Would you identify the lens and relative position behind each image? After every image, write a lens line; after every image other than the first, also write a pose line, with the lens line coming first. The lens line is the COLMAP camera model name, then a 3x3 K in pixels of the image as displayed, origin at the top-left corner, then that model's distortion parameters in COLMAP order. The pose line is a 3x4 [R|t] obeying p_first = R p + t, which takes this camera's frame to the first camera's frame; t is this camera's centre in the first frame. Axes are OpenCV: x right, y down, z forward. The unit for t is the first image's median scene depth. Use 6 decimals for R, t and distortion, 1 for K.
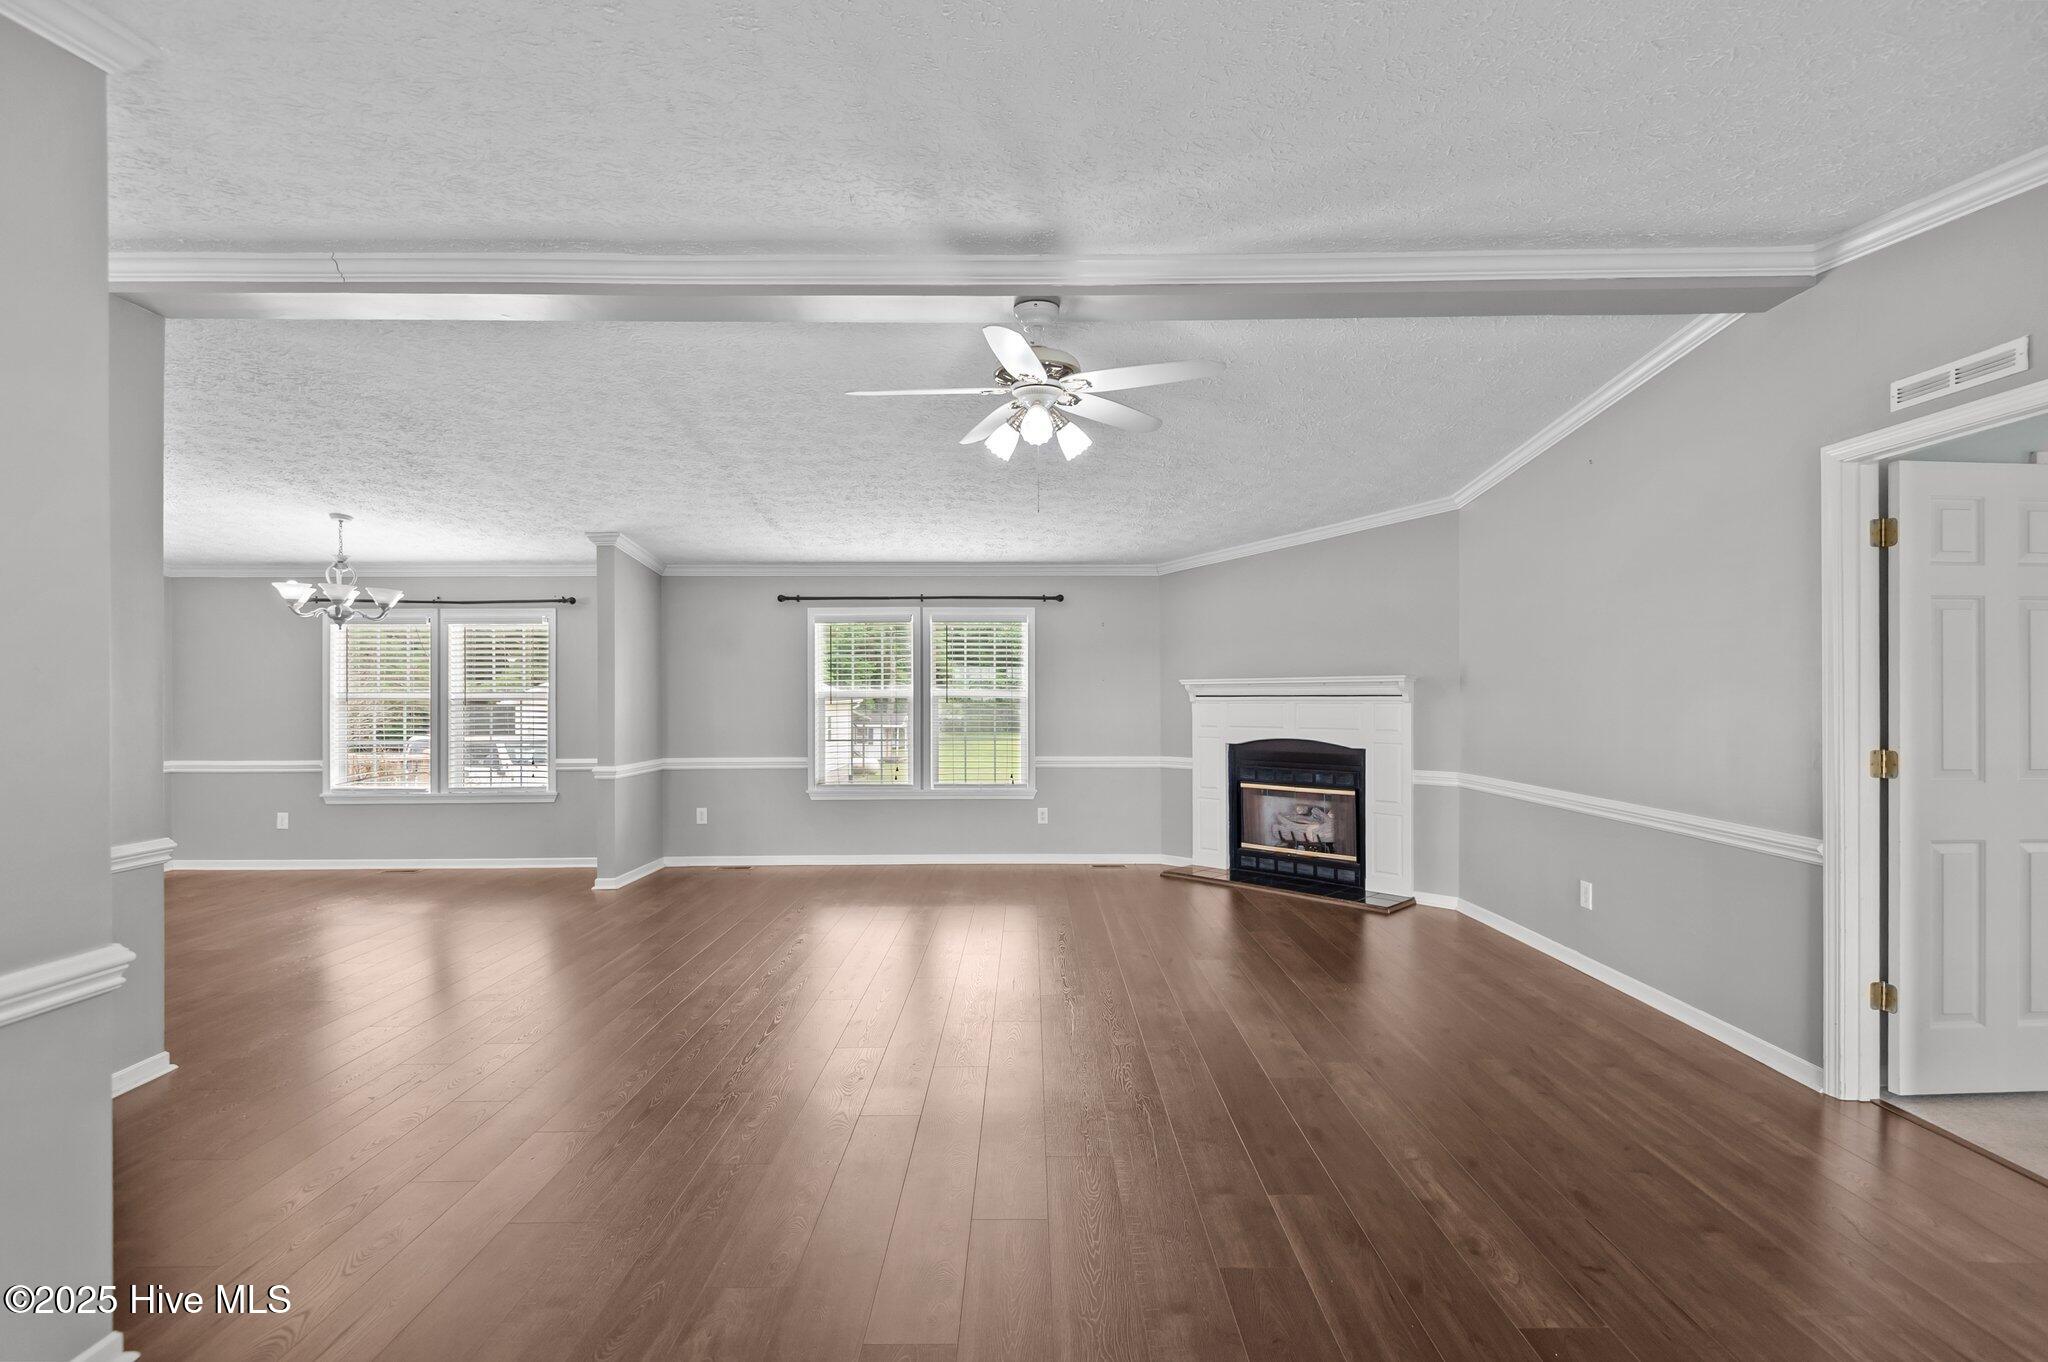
lens RADIAL K [[934.5, 0, 1036.3], [0, 934.5, 681.1], [0, 0, 1]] dist [0.025473, -0.016316]
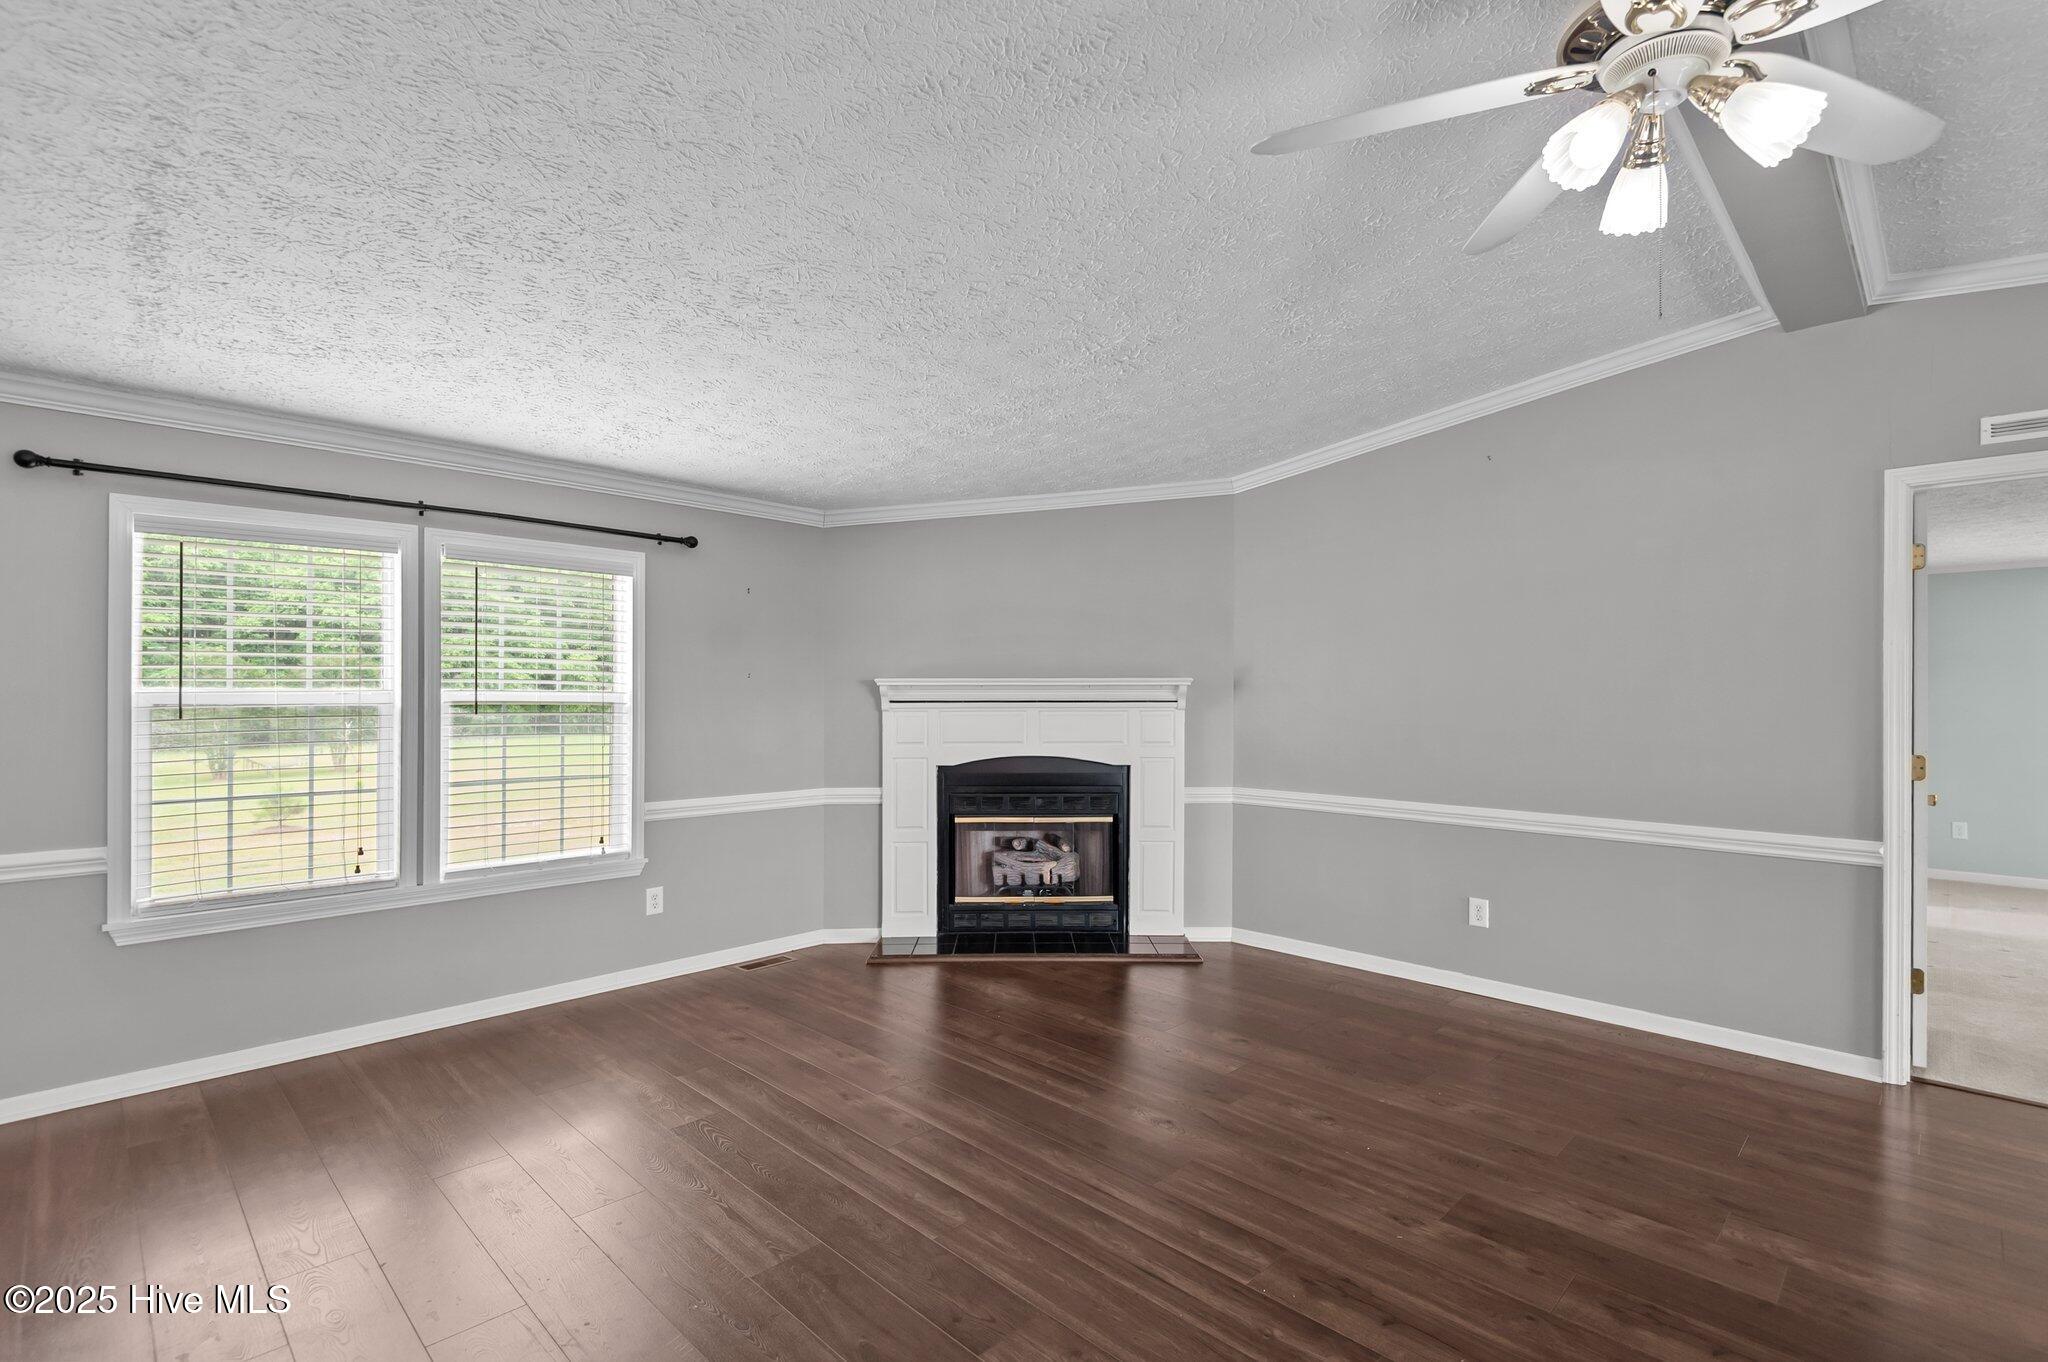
lens RADIAL K [[934.5, 0, 1035.2], [0, 934.5, 693.8], [0, 0, 1]] dist [0.025473, -0.016316]
pose [[0.703652, 0.004394, 0.710531, -0.273323], [-0.013791, 0.999877, 0.007473, 0.003506], [-0.710411, -0.015058, 0.703626, 0.438110]]
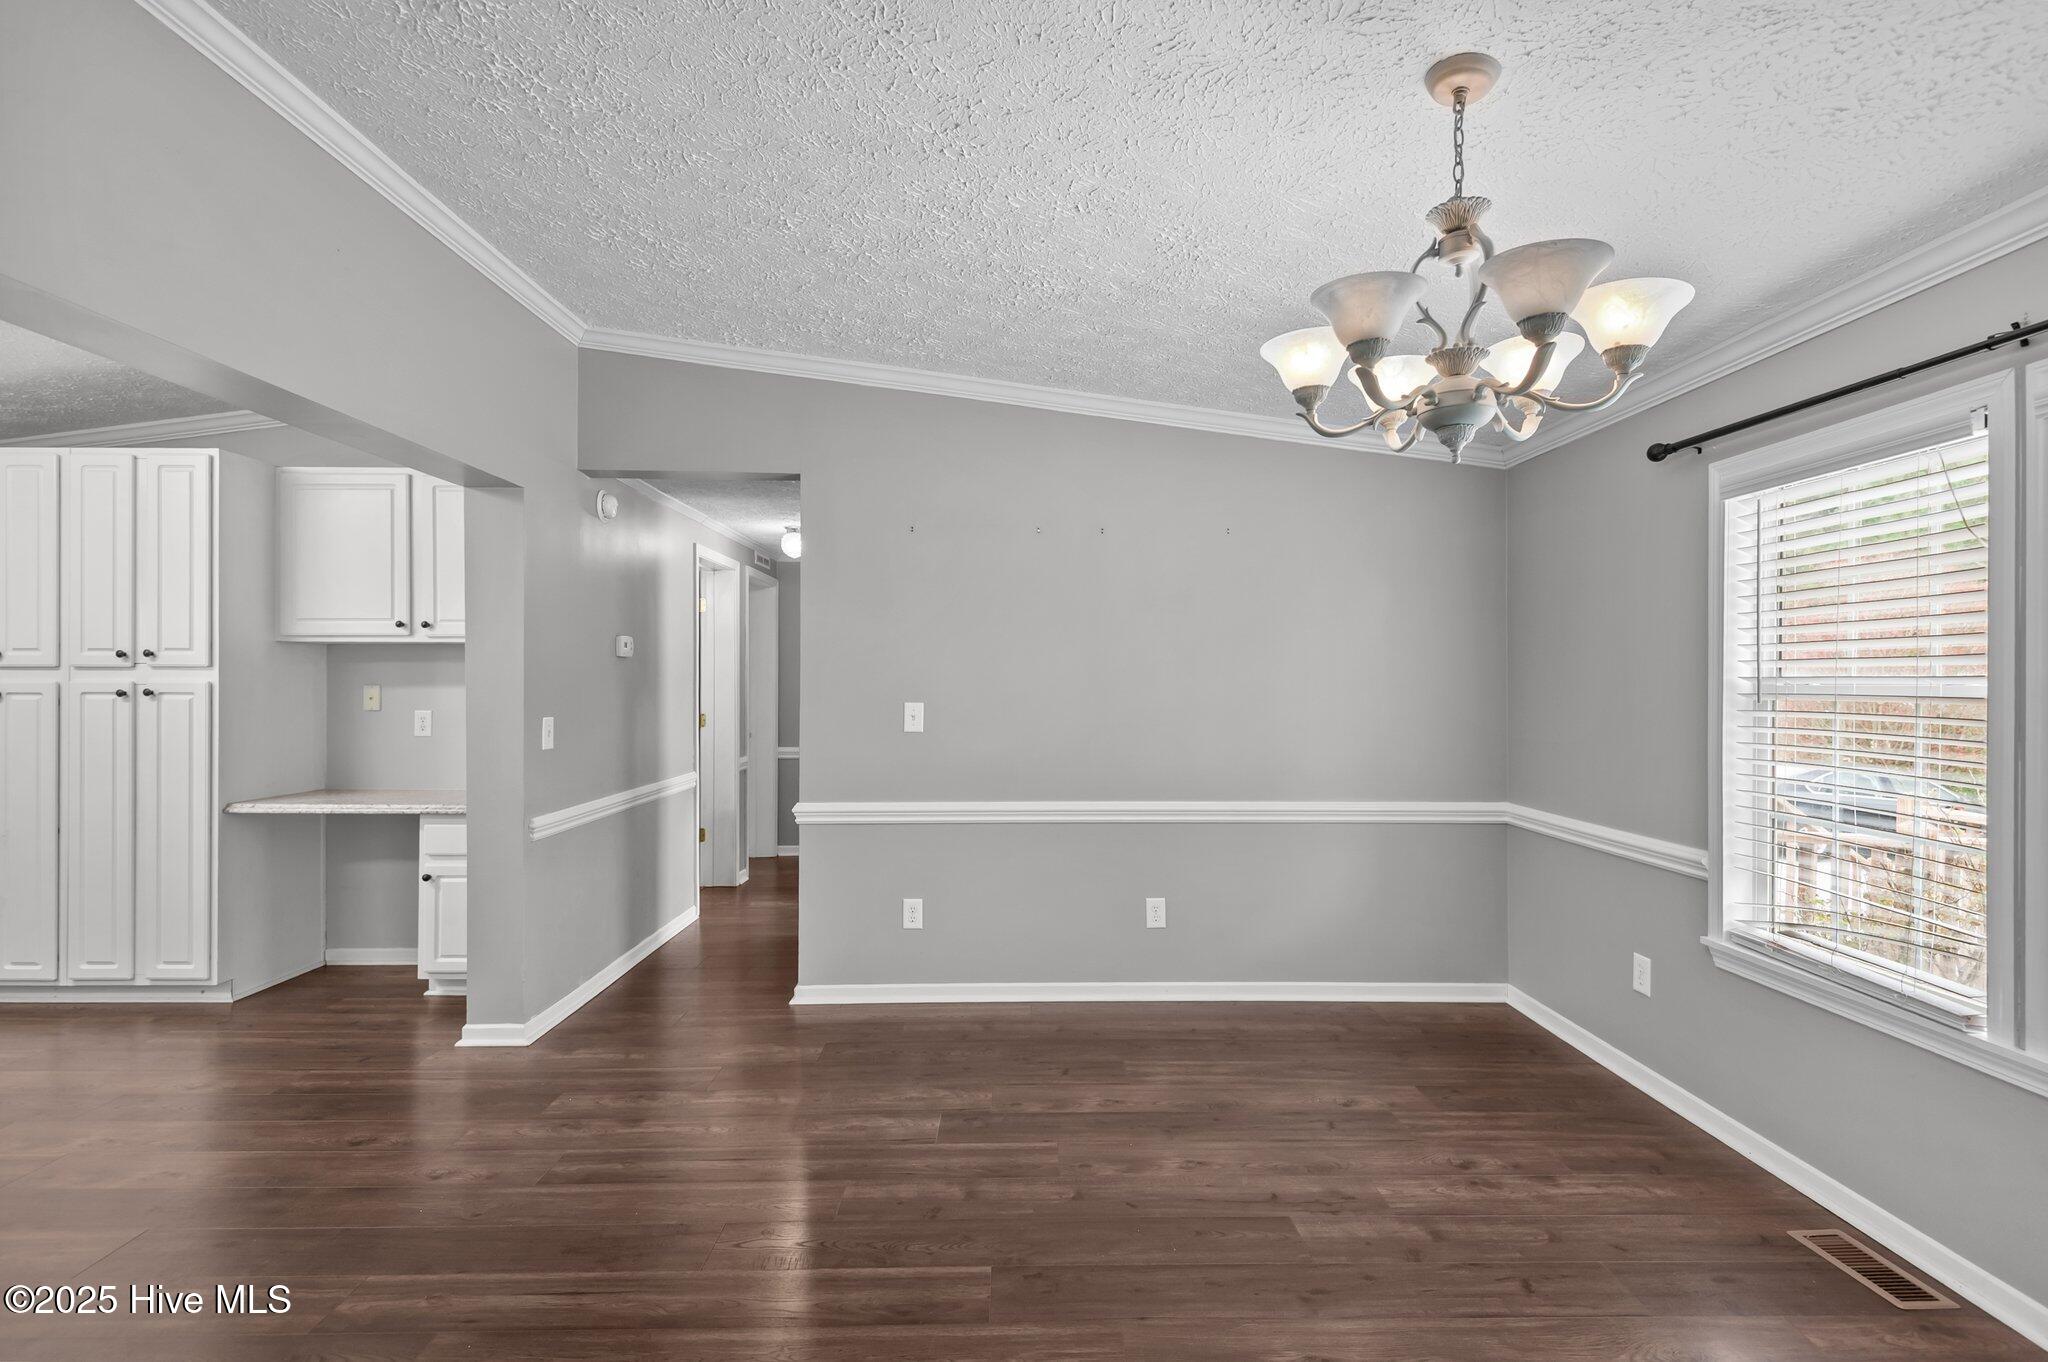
lens RADIAL K [[934.5, 0, 1040.0], [0, 934.5, 682.0], [0, 0, 1]] dist [0.025473, -0.016316]
pose [[0.020113, 0.003200, -0.999793, -0.400153], [0.012650, 0.999914, 0.003455, 0.010113], [0.999718, -0.012717, 0.020071, 0.768823]]
